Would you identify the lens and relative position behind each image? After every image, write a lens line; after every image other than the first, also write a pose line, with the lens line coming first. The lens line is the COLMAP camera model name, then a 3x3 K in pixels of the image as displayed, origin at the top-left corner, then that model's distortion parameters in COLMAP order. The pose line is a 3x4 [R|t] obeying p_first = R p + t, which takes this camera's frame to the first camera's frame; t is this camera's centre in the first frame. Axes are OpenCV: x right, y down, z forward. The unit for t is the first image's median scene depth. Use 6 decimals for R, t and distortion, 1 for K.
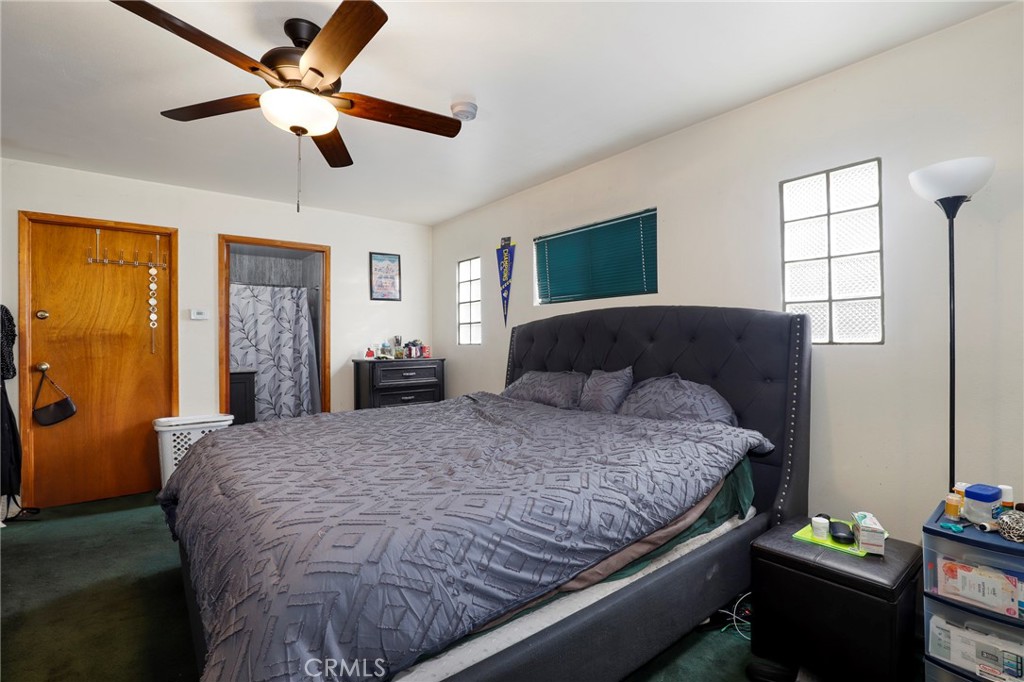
lens RADIAL K [[476.5, 0, 516.3], [0, 476.5, 338.5], [0, 0, 1]] dist [-0.030539, 0.007857]
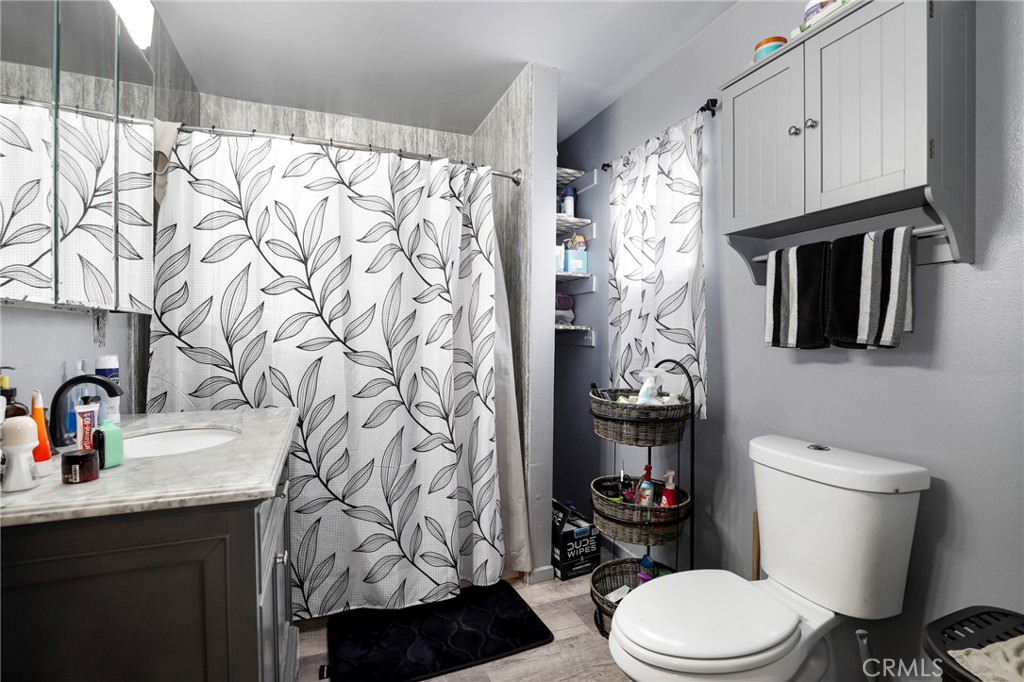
lens RADIAL K [[476.5, 0, 516.3], [0, 476.5, 338.5], [0, 0, 1]] dist [-0.030539, 0.007857]
pose [[0.958753, 0.013455, -0.283923, -0.341056], [-0.010048, 0.999859, 0.013452, 0.008944], [0.284064, -0.010045, 0.958753, 0.705784]]
